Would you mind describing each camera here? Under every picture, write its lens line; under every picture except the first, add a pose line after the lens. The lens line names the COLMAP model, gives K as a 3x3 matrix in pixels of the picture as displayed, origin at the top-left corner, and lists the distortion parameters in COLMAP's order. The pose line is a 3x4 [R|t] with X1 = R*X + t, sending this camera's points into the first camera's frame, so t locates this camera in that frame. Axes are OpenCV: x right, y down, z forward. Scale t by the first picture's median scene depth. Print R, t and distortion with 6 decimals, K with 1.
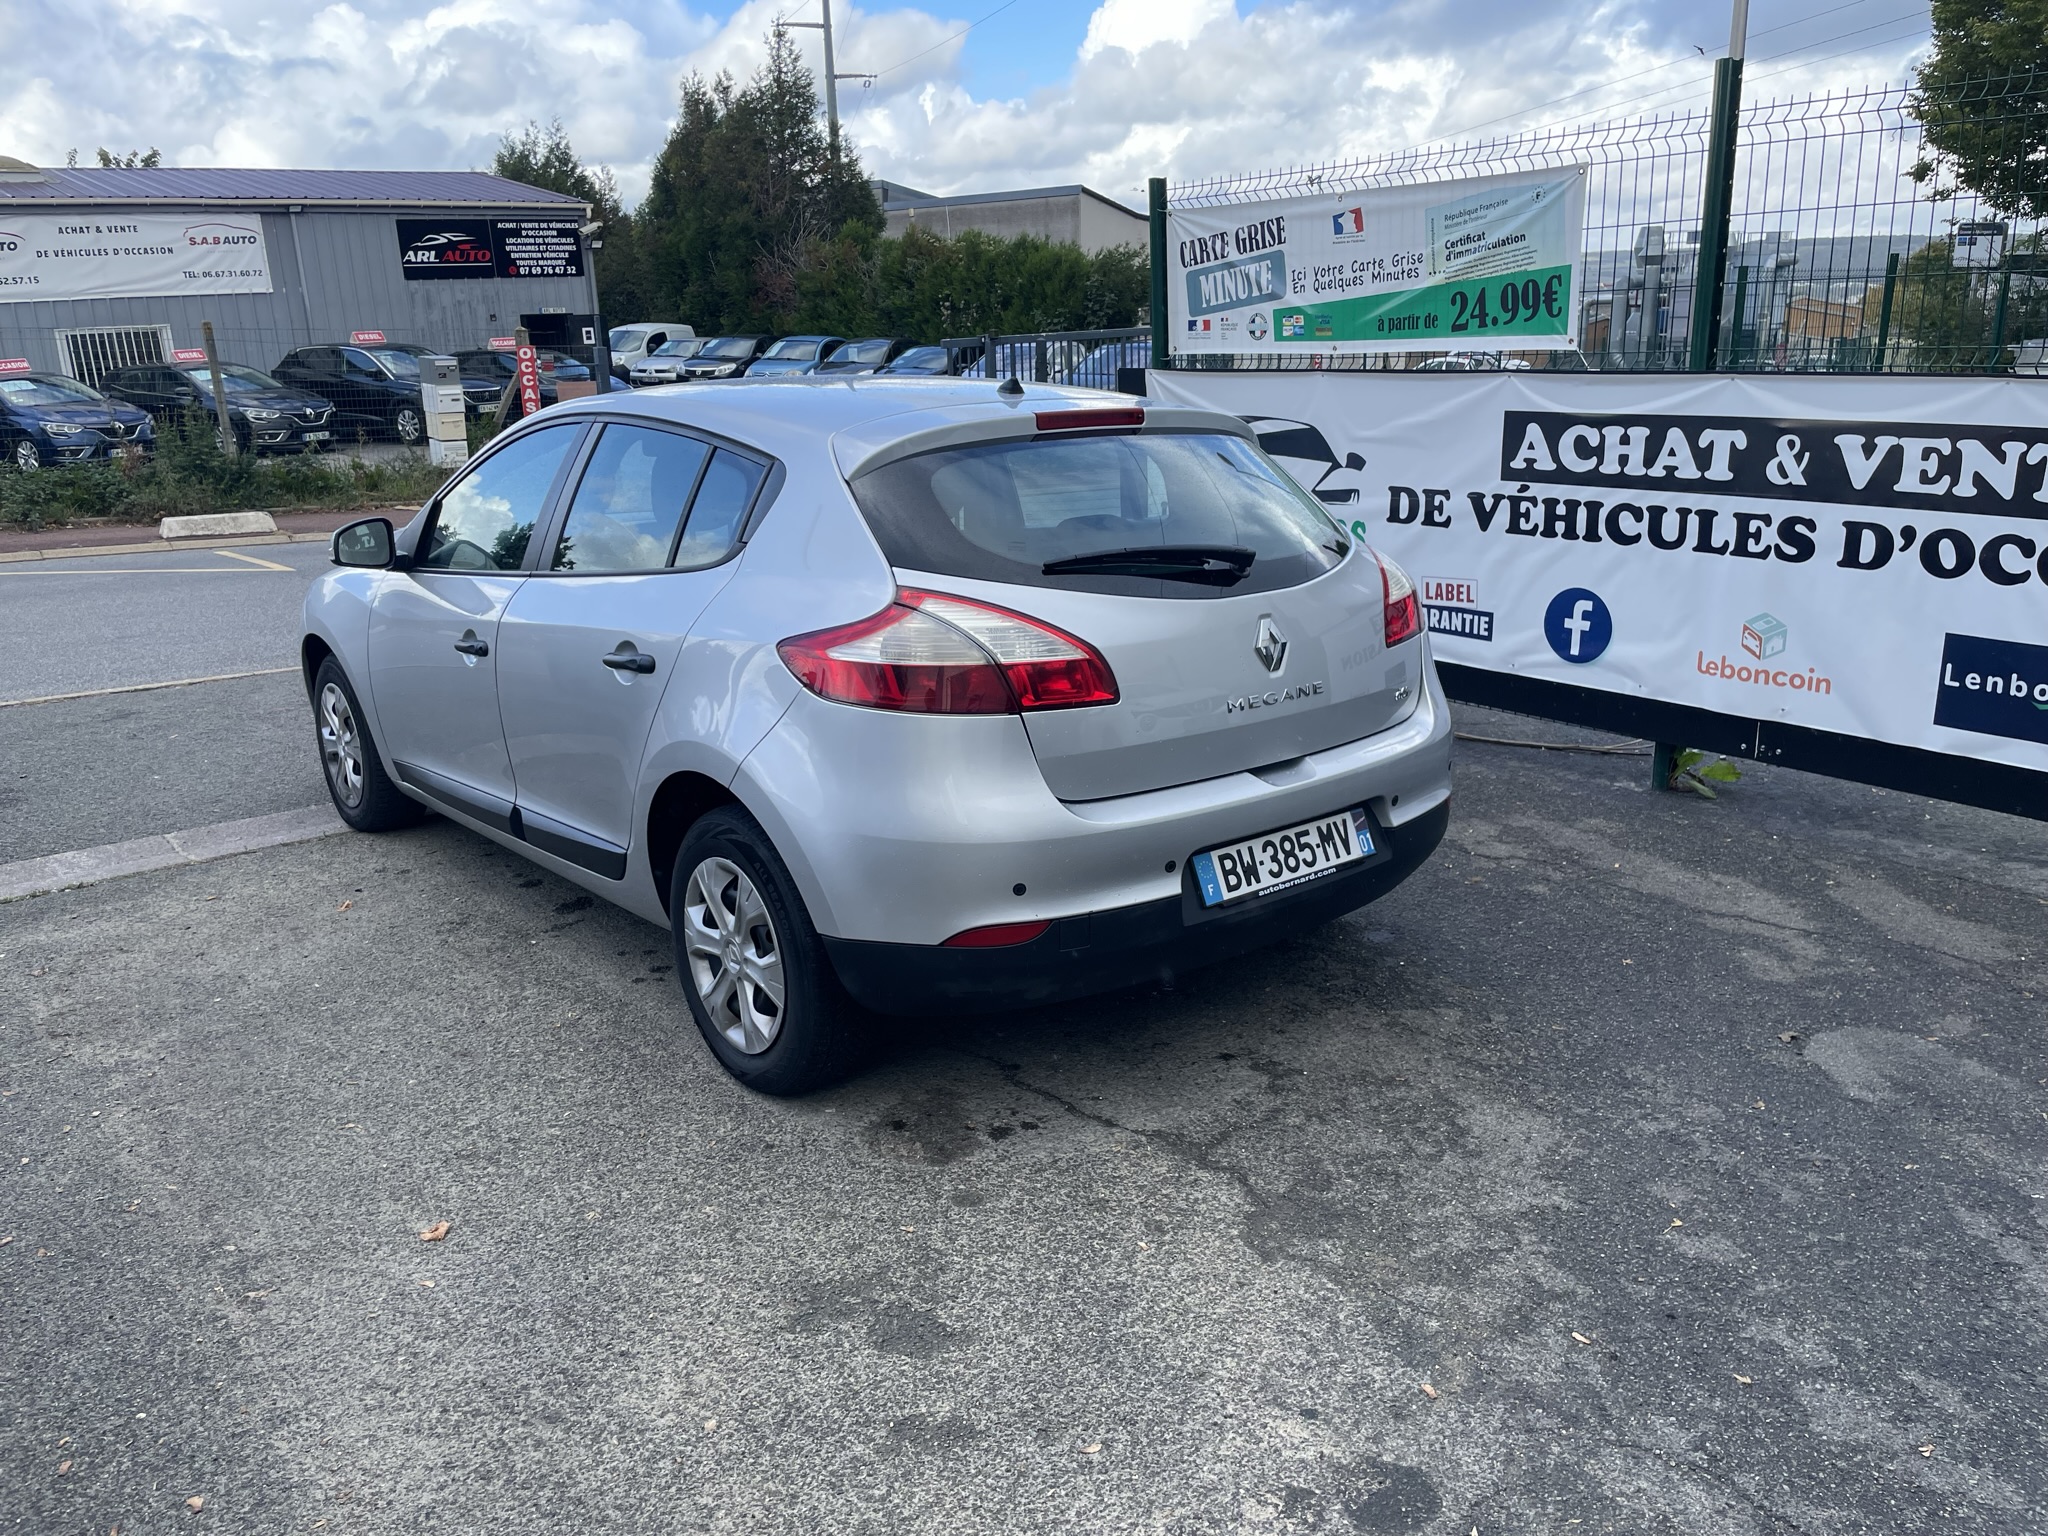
lens RADIAL K [[1518.3, 0, 1024.0], [0, 1518.3, 768.0], [0, 0, 1]] dist [0.087269, -0.104252]
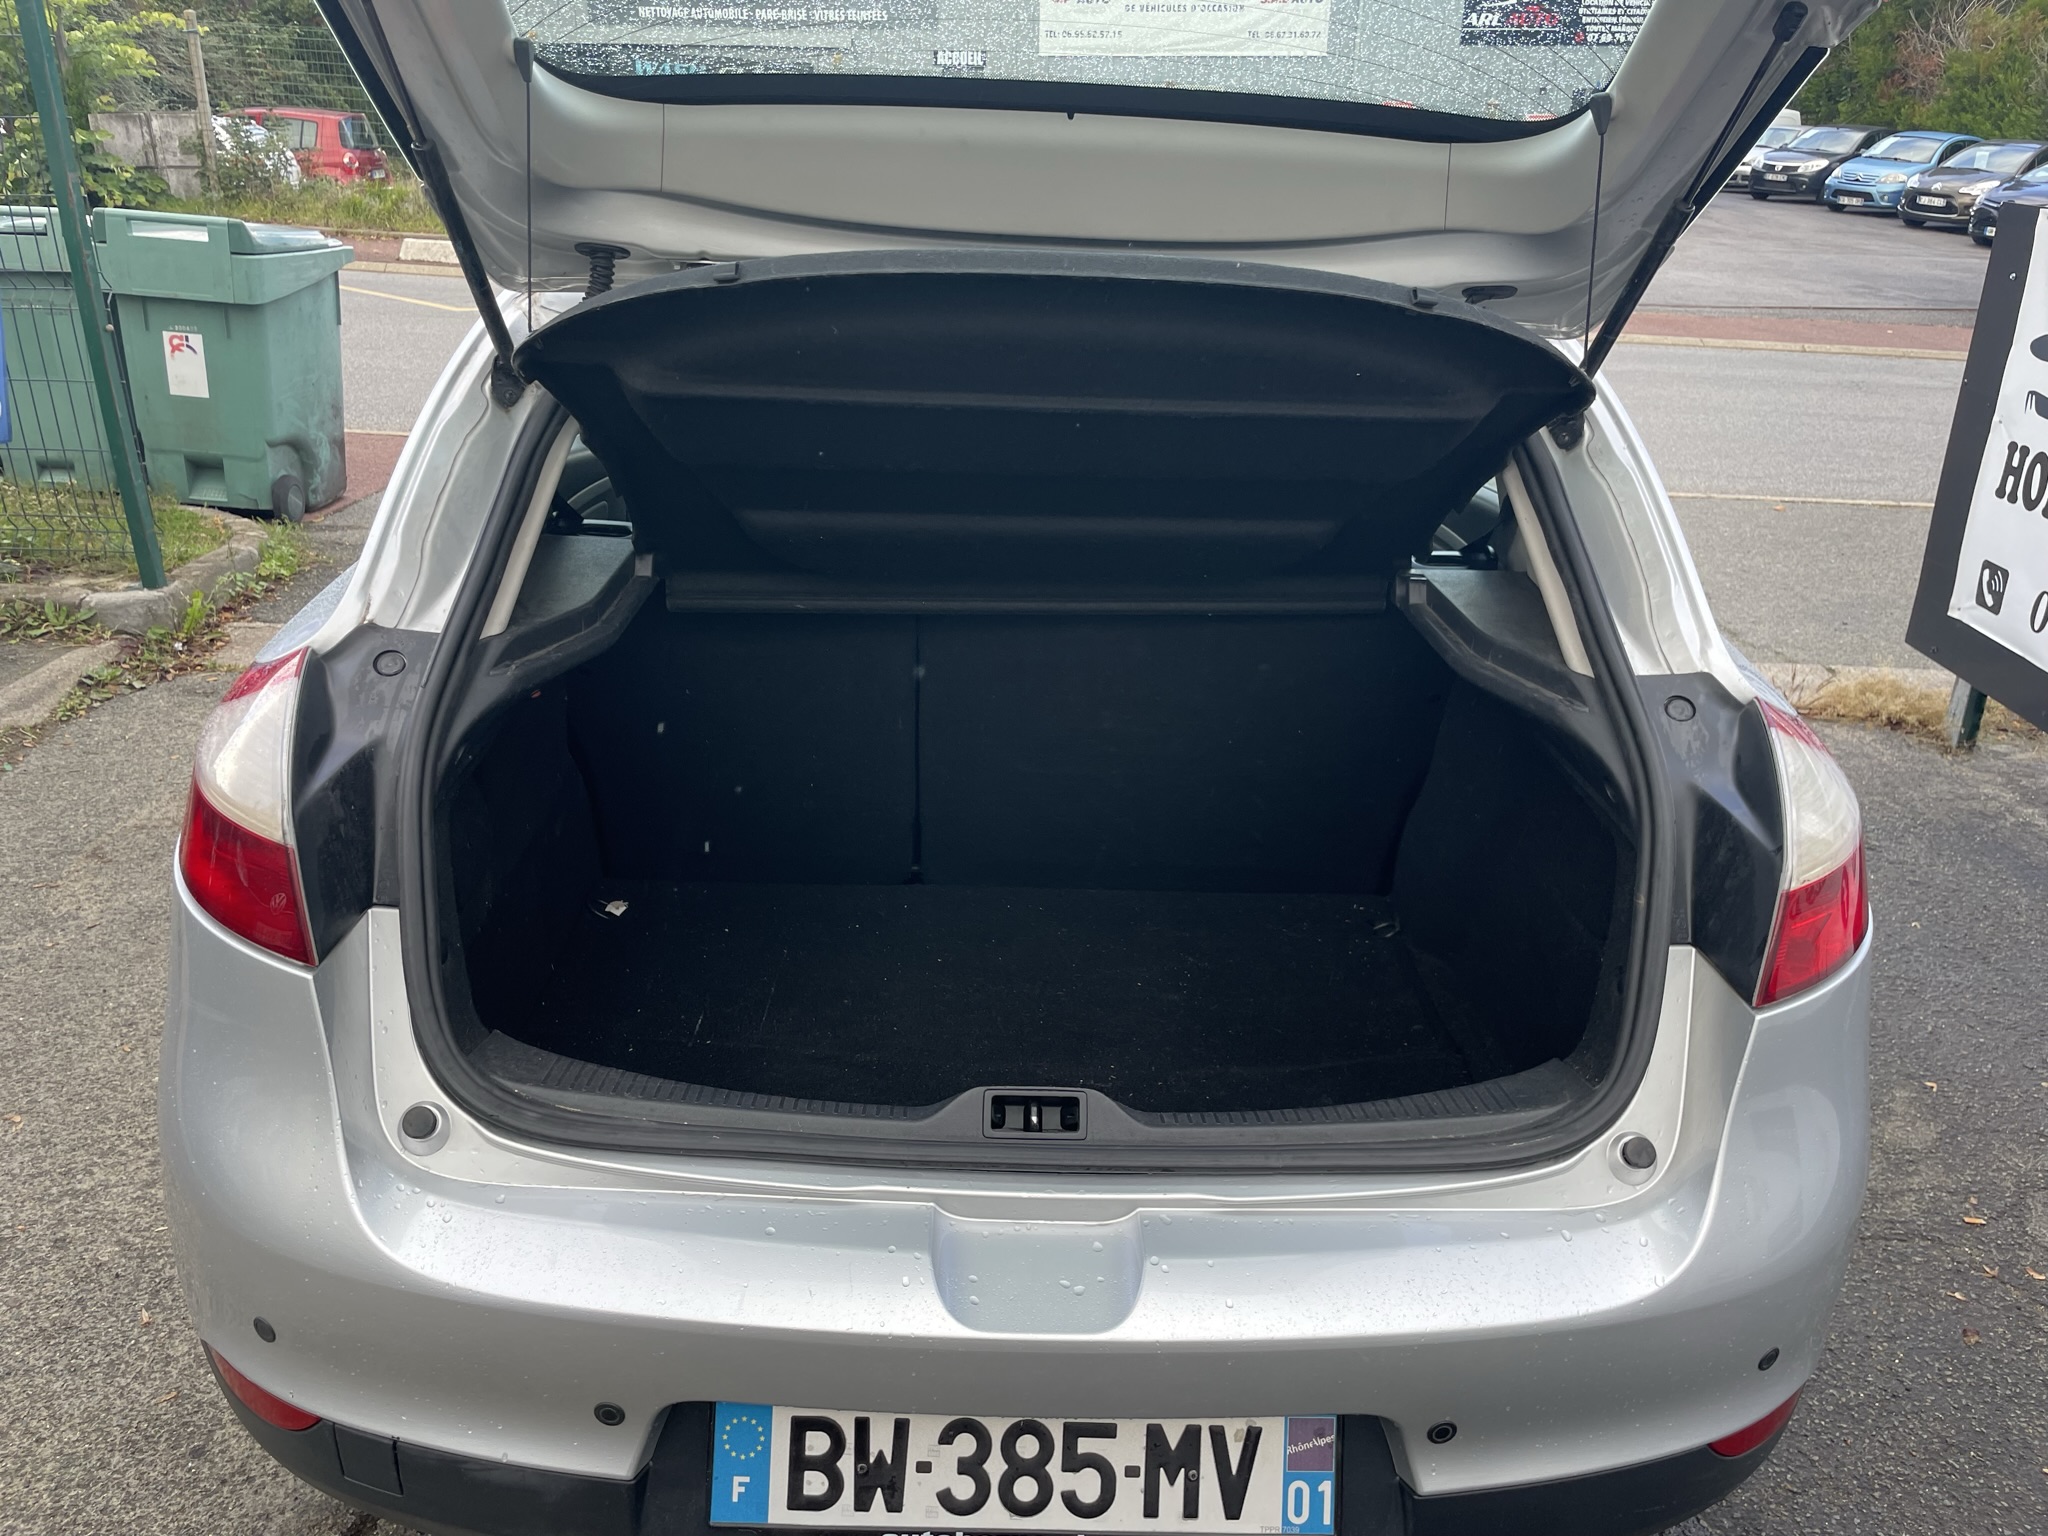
lens RADIAL K [[1518.3, 0, 1024.0], [0, 1518.3, 768.0], [0, 0, 1]] dist [0.087269, -0.104252]
pose [[0.787632, 0.290579, -0.543322, 0.336930], [-0.219306, 0.956273, 0.193513, -0.197446], [0.575795, -0.033263, 0.816917, 0.661744]]
